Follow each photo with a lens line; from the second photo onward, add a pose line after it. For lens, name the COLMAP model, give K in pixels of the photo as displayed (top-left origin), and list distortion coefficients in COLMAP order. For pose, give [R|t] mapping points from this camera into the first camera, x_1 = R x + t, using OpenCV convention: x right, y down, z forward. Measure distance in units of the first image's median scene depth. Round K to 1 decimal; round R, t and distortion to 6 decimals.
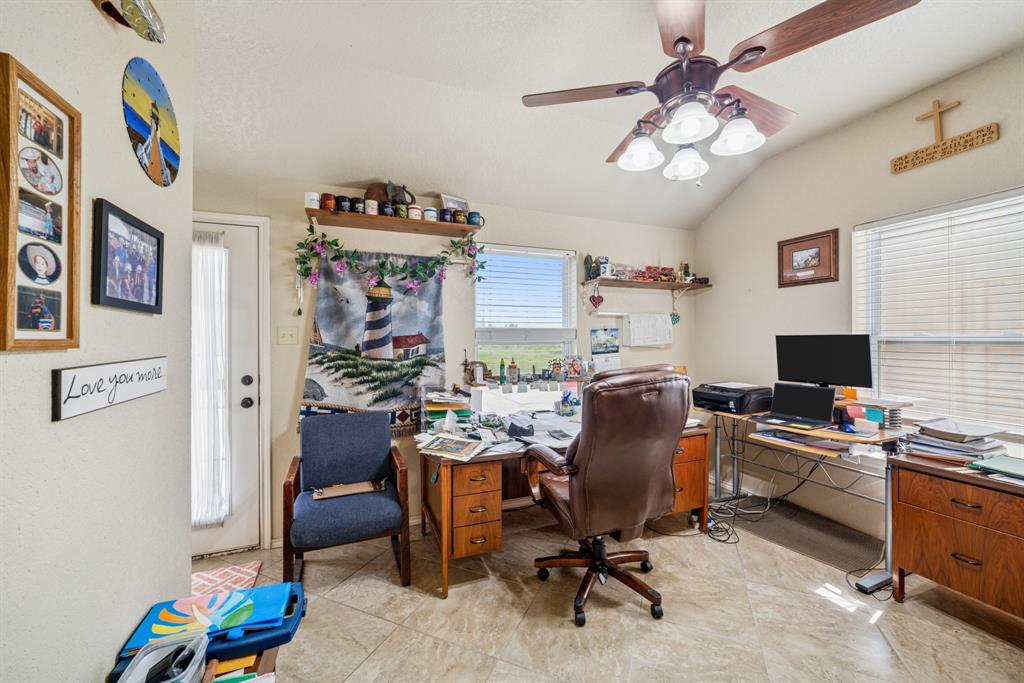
lens RADIAL K [[400.1, 0, 509.0], [0, 400.1, 341.2], [0, 0, 1]] dist [-0.017920, 0.008498]
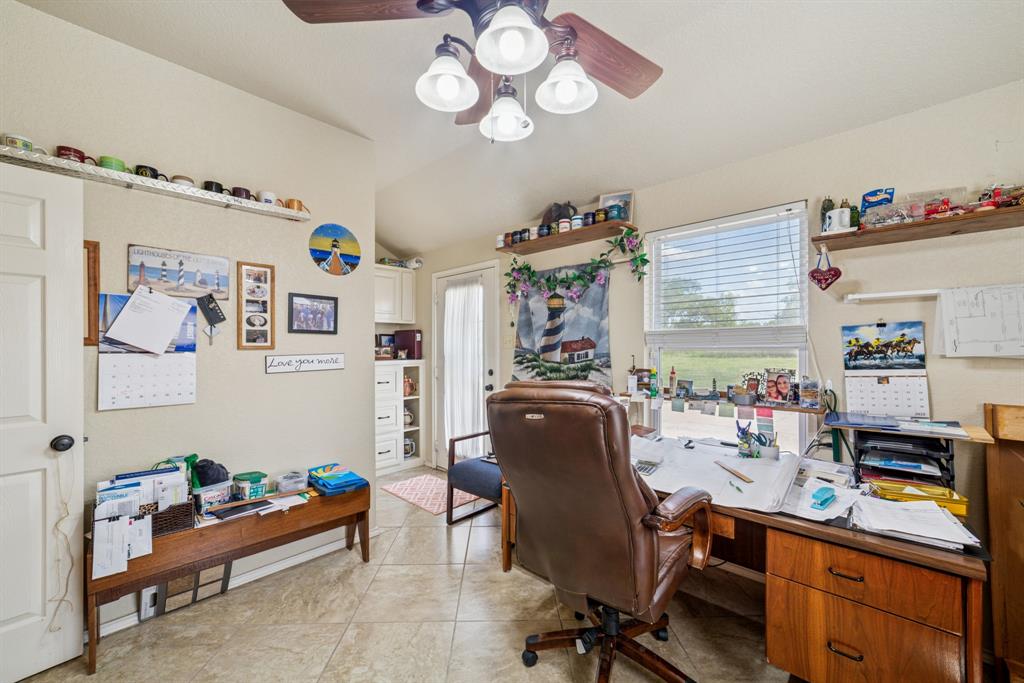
lens RADIAL K [[395.8, 0, 489.2], [0, 395.8, 347.7], [0, 0, 1]] dist [0.001364, 0.000212]
pose [[0.415244, 0.004590, -0.909698, 0.633301], [0.000780, 0.999985, 0.005401, -0.001642], [0.909710, -0.002953, 0.415234, 0.365732]]
